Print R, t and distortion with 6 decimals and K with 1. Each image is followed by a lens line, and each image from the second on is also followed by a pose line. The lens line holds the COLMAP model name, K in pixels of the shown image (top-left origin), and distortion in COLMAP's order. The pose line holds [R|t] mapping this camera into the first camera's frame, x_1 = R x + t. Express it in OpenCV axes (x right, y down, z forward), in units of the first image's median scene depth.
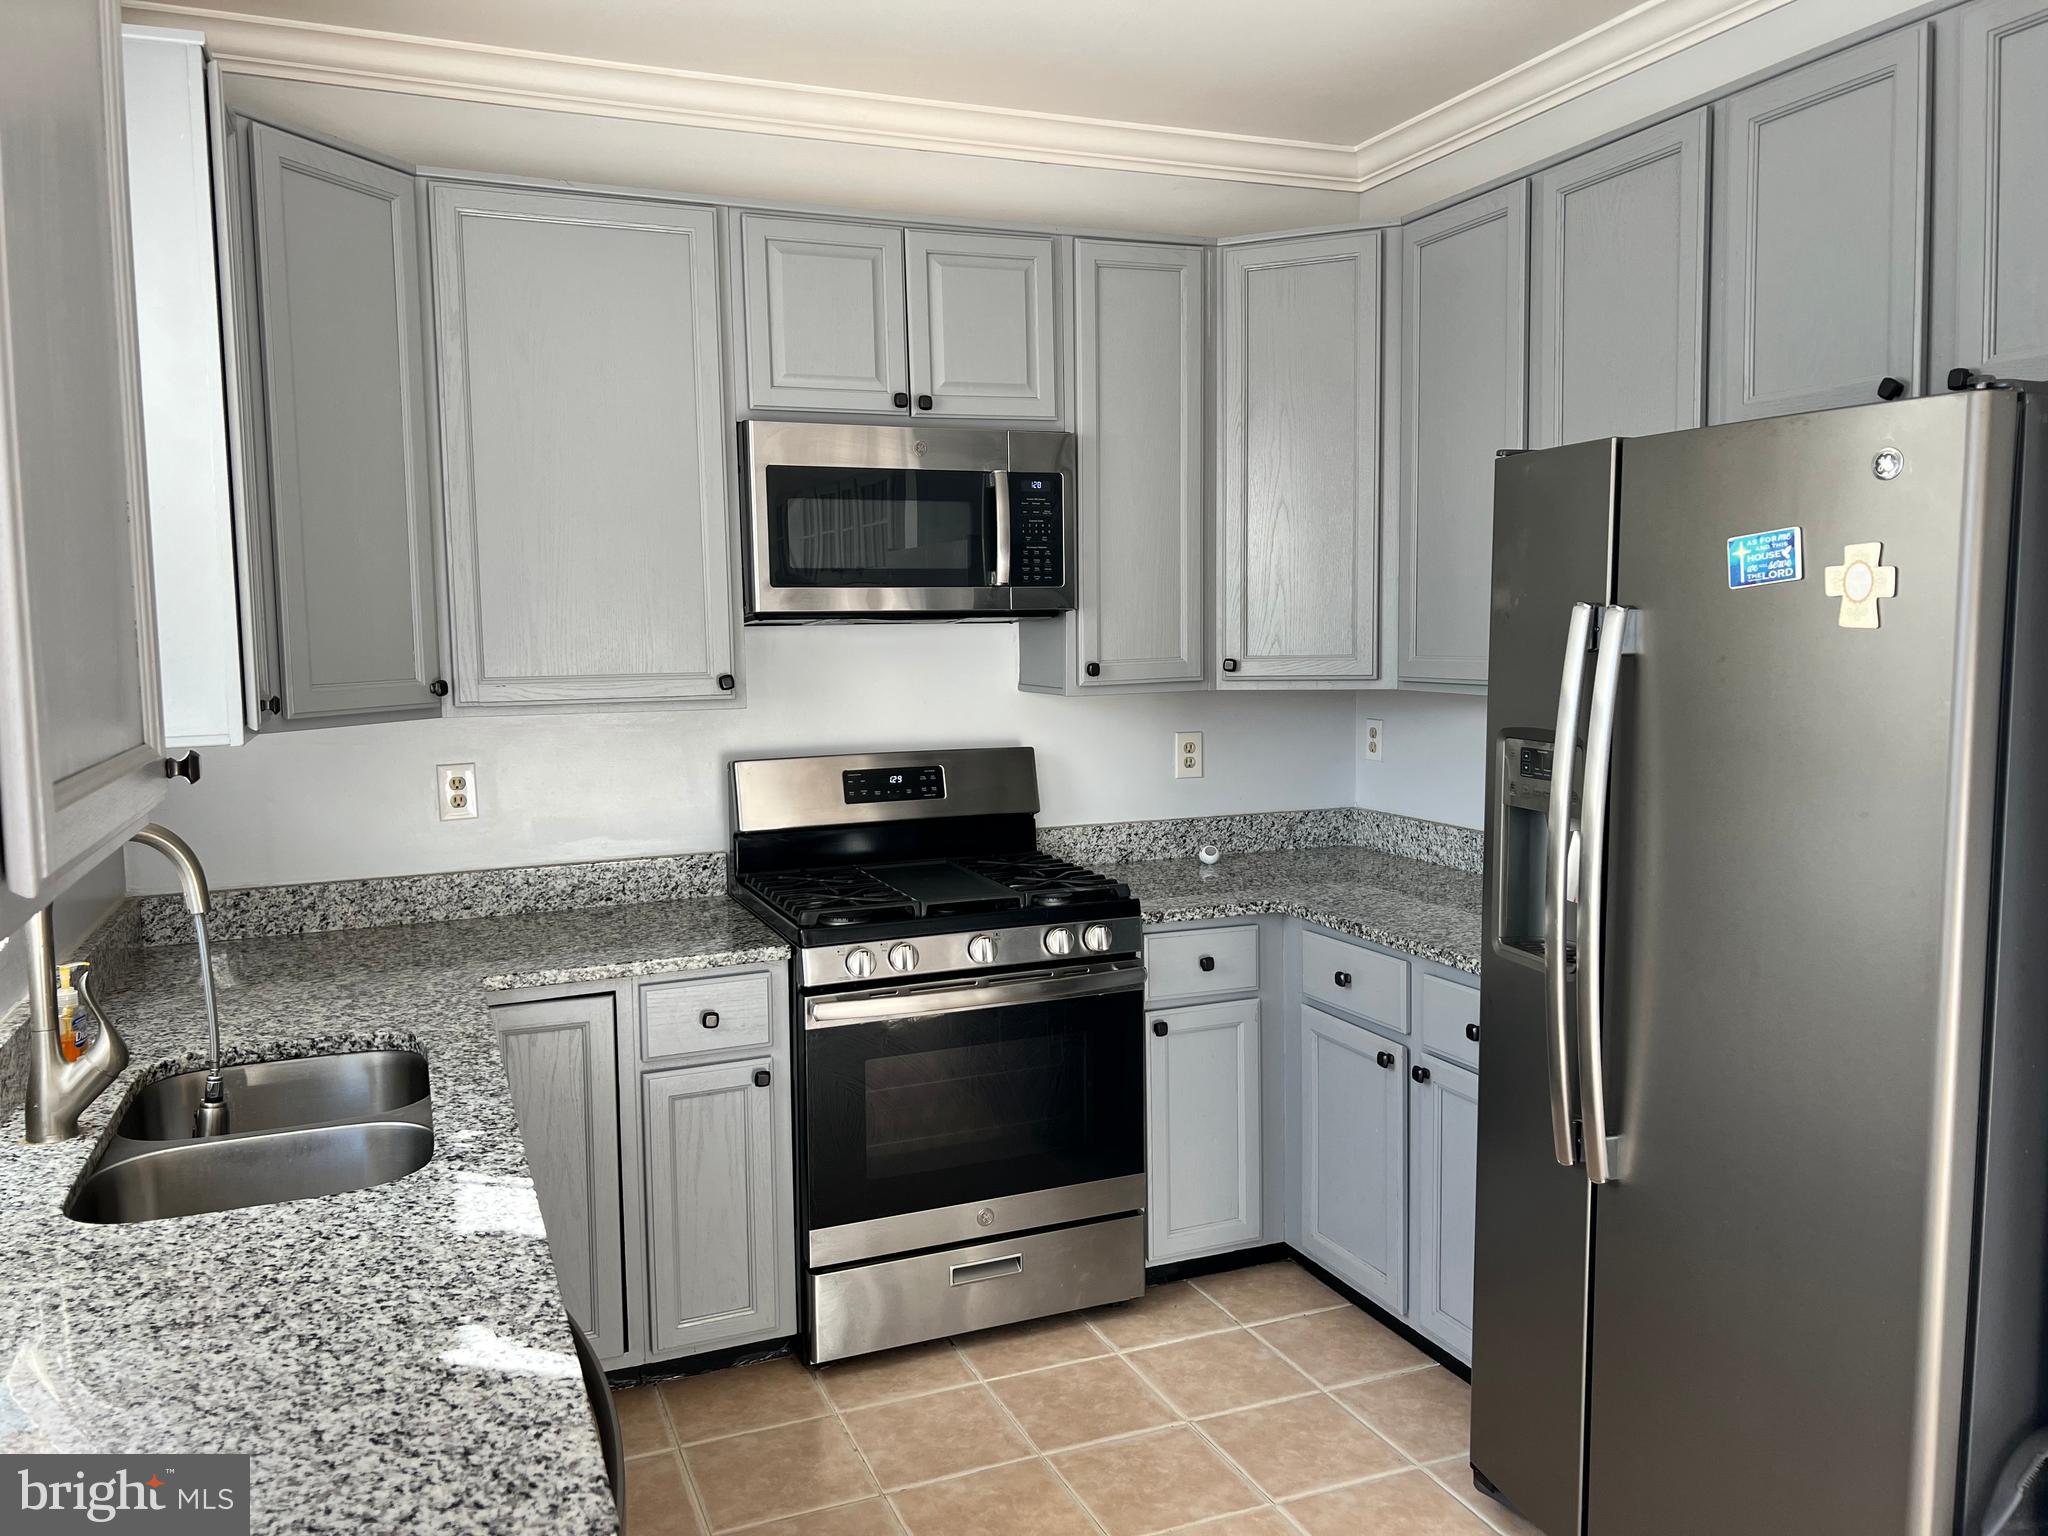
lens RADIAL K [[1501.2, 0, 1021.3], [0, 1501.2, 752.0], [0, 0, 1]] dist [0.083704, -0.151768]
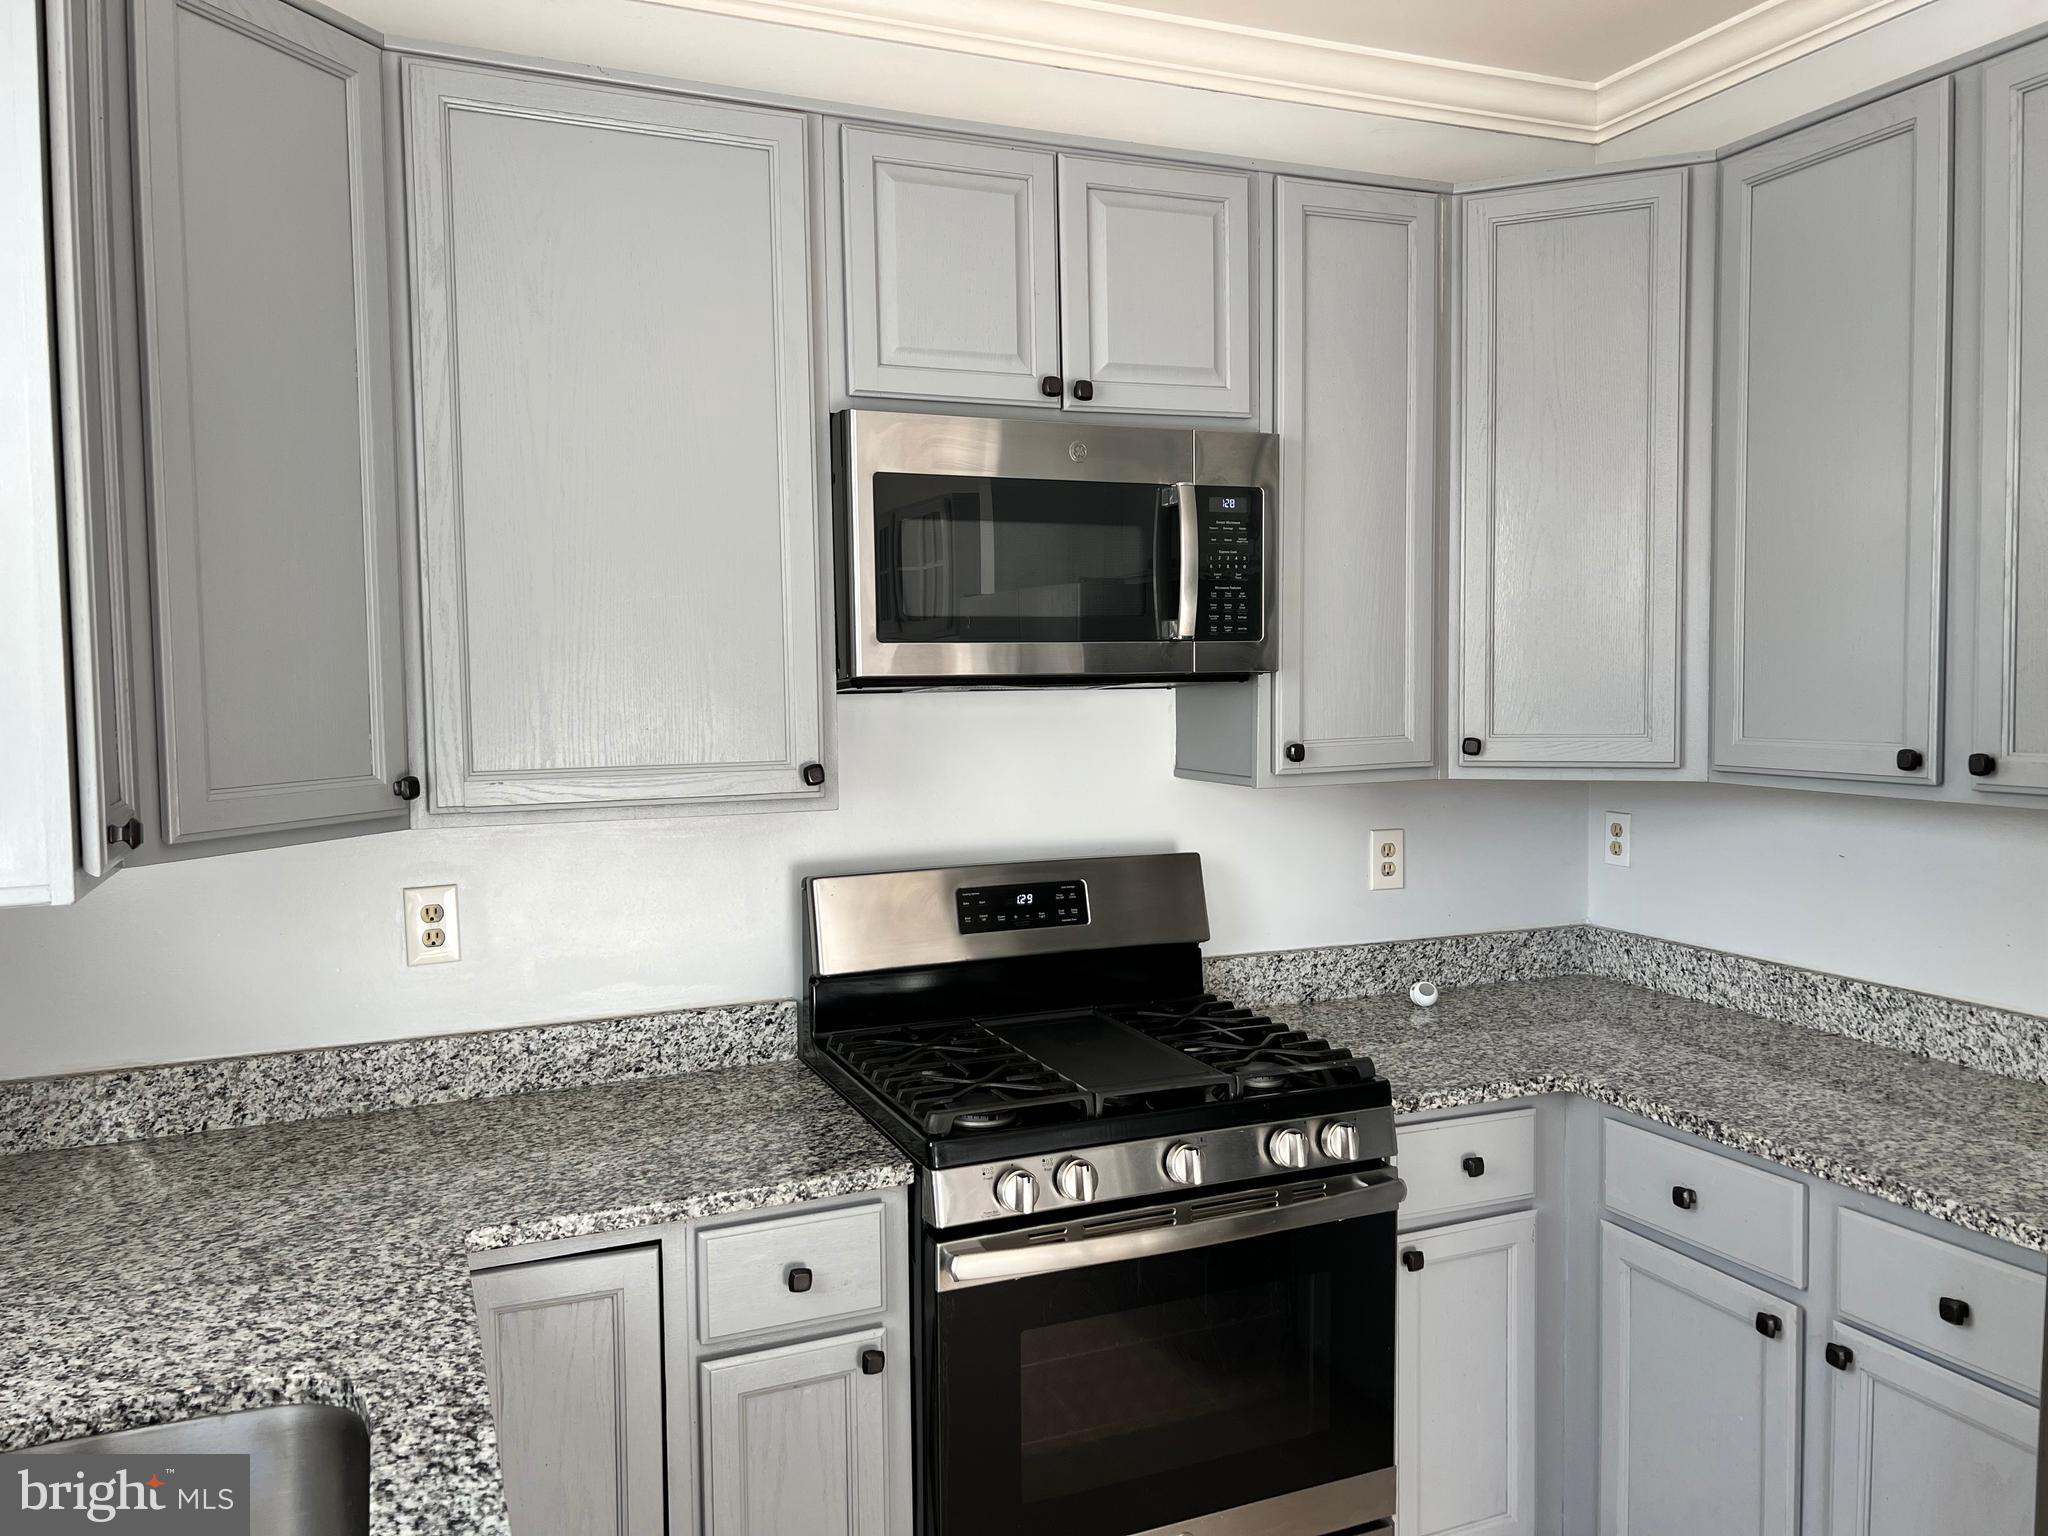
lens RADIAL K [[1526.5, 0, 1033.9], [0, 1526.5, 756.6], [0, 0, 1]] dist [0.047424, -0.058124]
pose [[0.999909, 0.002587, 0.013208, -0.100143], [-0.002162, 0.999482, -0.032101, -0.031561], [-0.013284, 0.032070, 0.999397, 0.274439]]
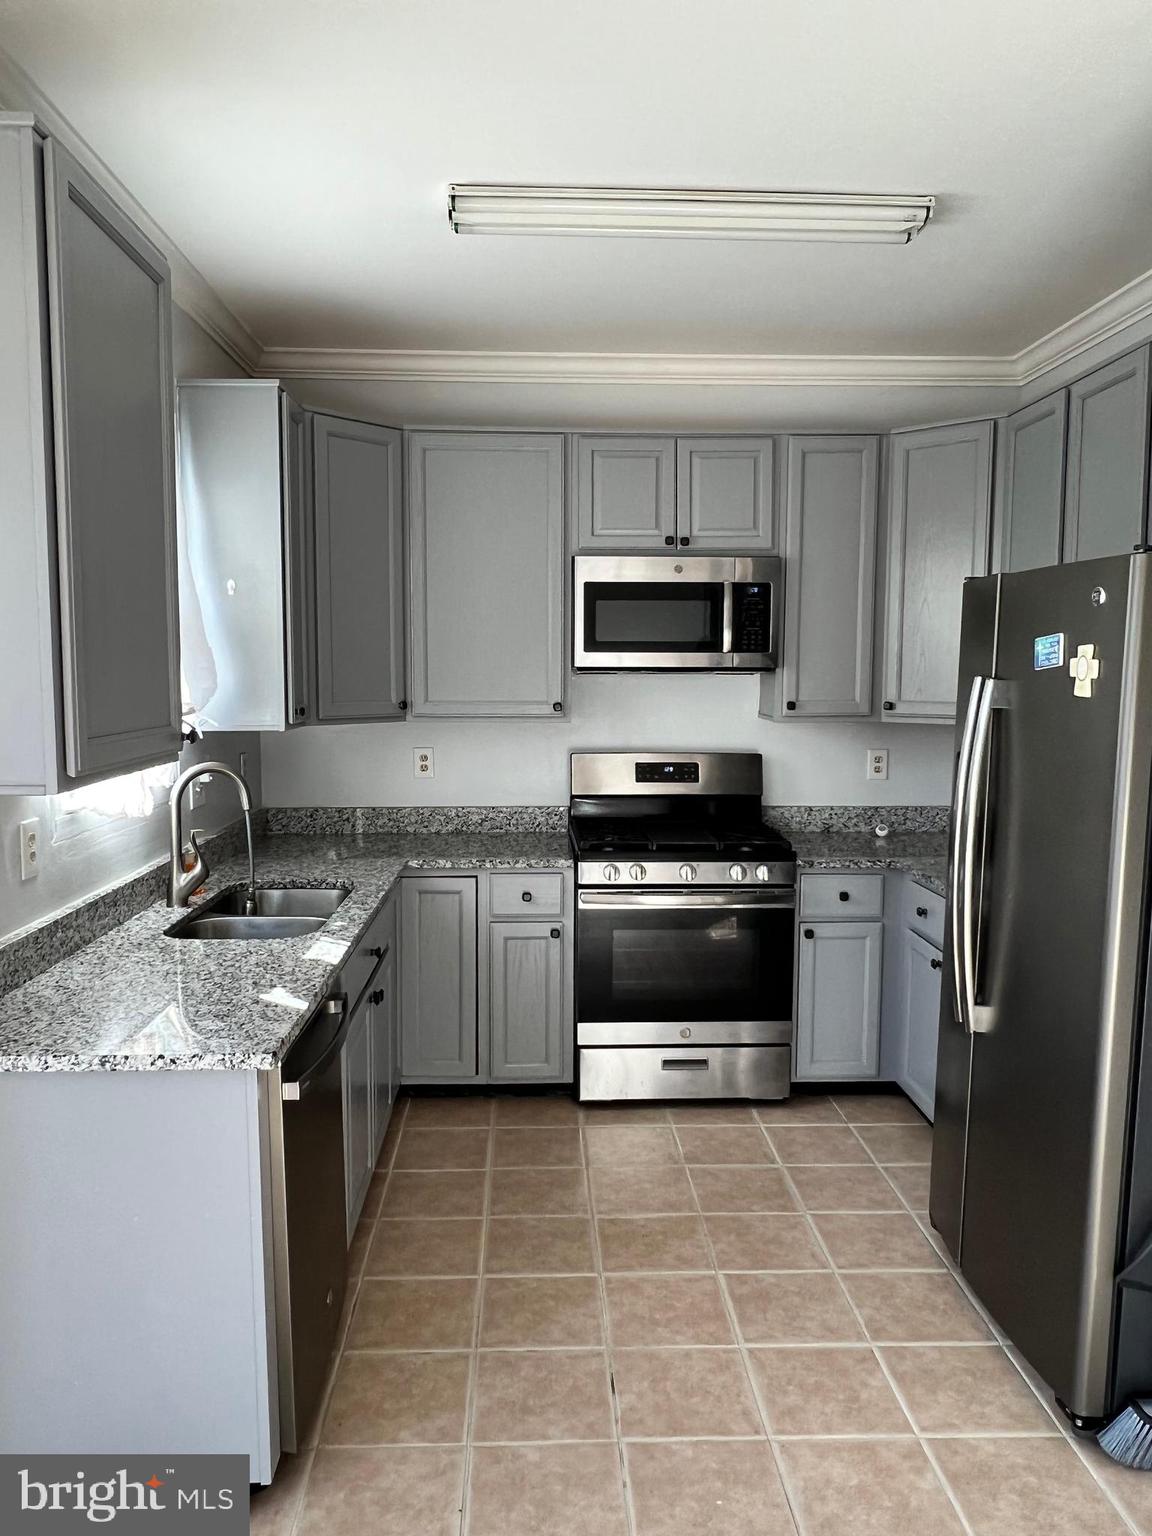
lens RADIAL K [[1067.9, 0, 576.0], [0, 1067.9, 768.0], [0, 0, 1]] dist [-0.001154, -0.000888]
pose [[0.939066, 0.051468, -0.339861, 0.241522], [-0.047801, 0.998673, 0.019157, -0.000683], [0.340396, -0.001744, 0.940280, -0.144811]]
